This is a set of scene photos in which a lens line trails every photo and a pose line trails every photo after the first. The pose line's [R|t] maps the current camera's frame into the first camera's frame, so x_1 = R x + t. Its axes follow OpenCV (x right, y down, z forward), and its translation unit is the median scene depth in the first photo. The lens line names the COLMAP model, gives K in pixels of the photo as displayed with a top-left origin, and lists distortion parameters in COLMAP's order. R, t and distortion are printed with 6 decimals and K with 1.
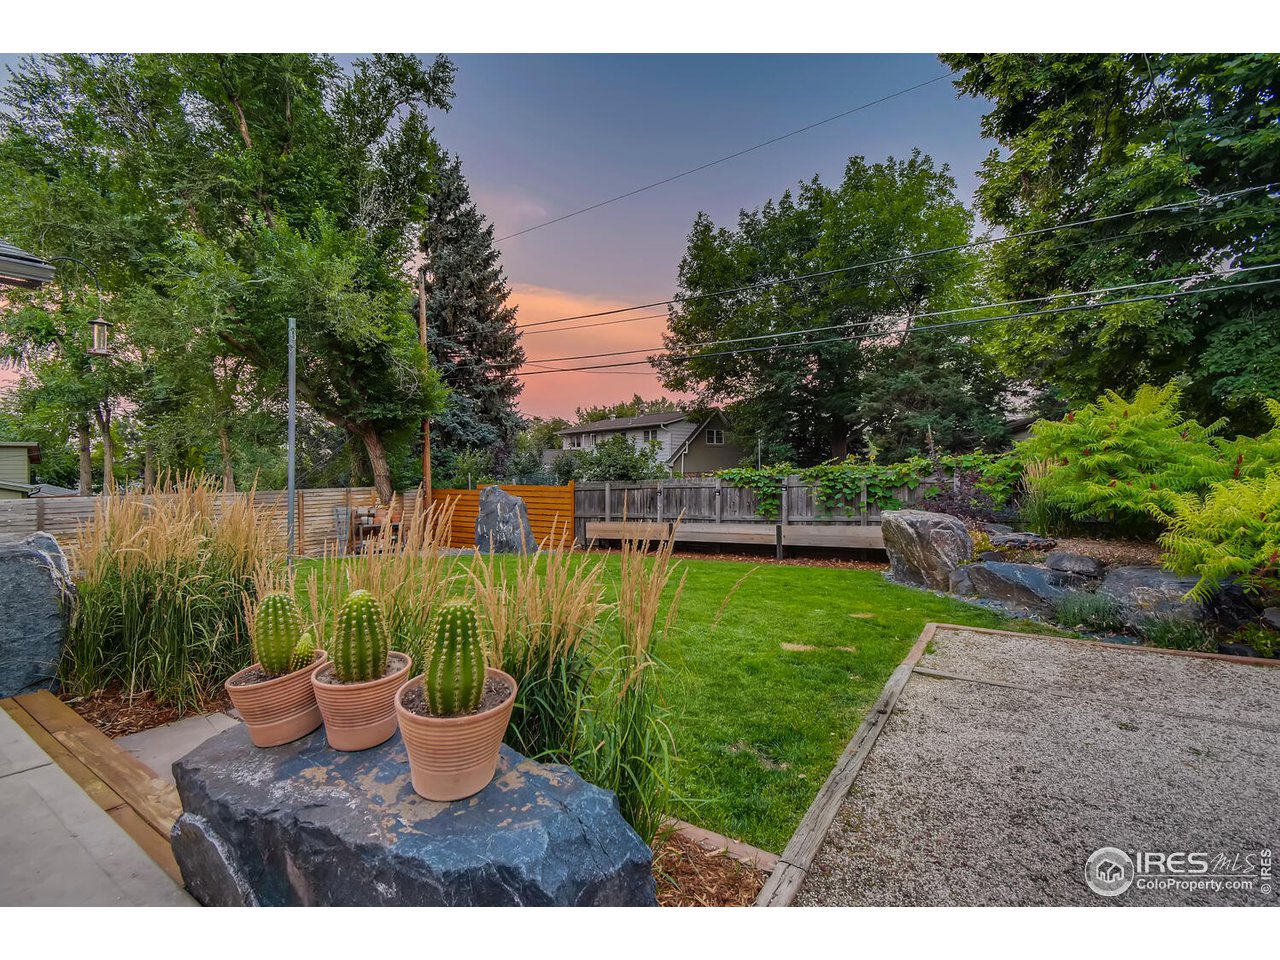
lens RADIAL K [[607.4, 0, 649.5], [0, 607.4, 474.9], [0, 0, 1]] dist [0.032729, -0.000397]
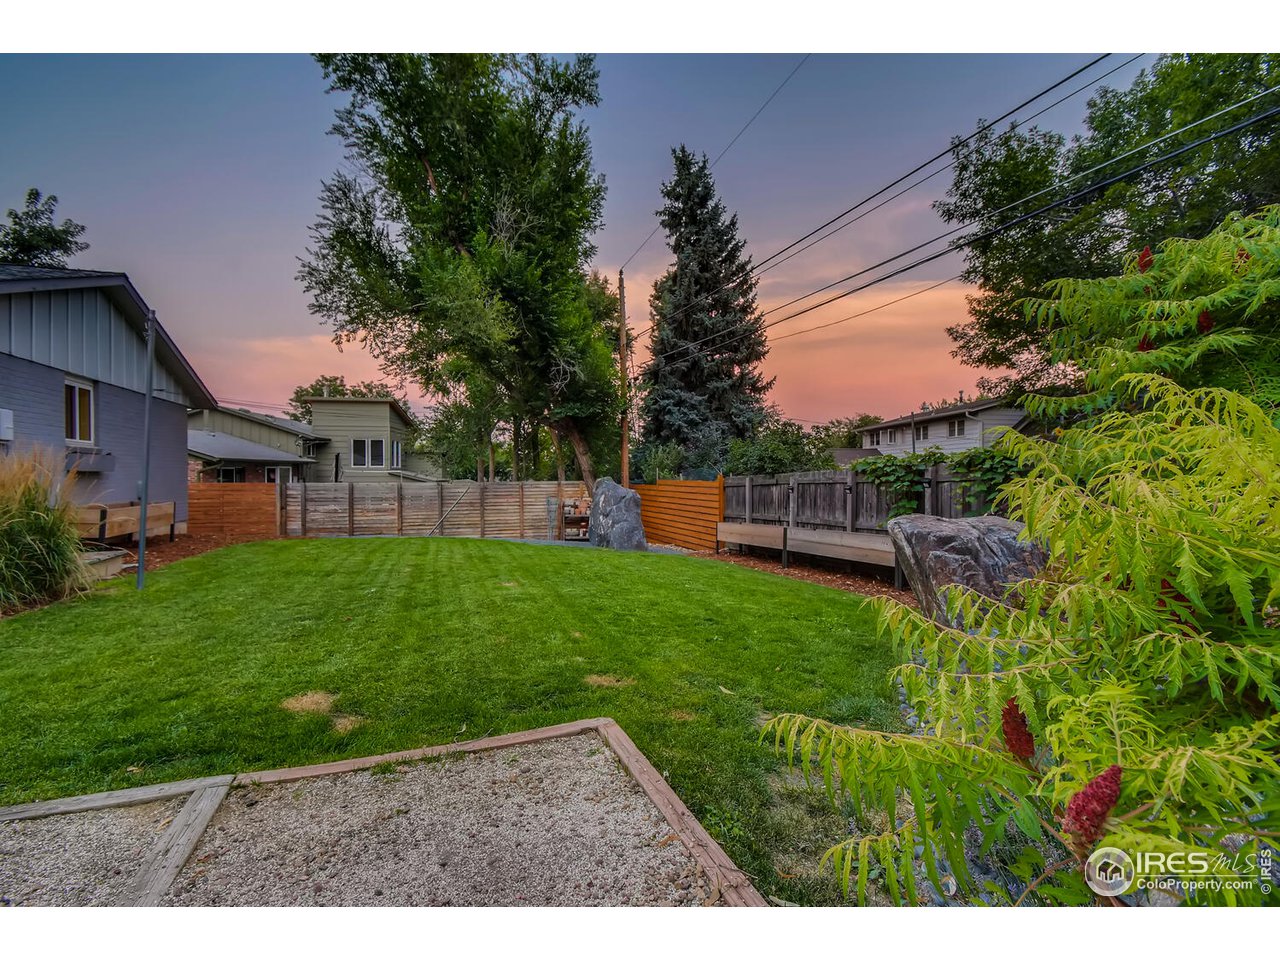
lens RADIAL K [[591.8, 0, 612.9], [0, 591.8, 479.4], [0, 0, 1]] dist [0.056940, -0.000050]
pose [[0.798826, 0.012003, -0.601443, 0.241371], [-0.013049, 0.999911, 0.002624, 0.013949], [0.601421, 0.005752, 0.798912, 0.193790]]
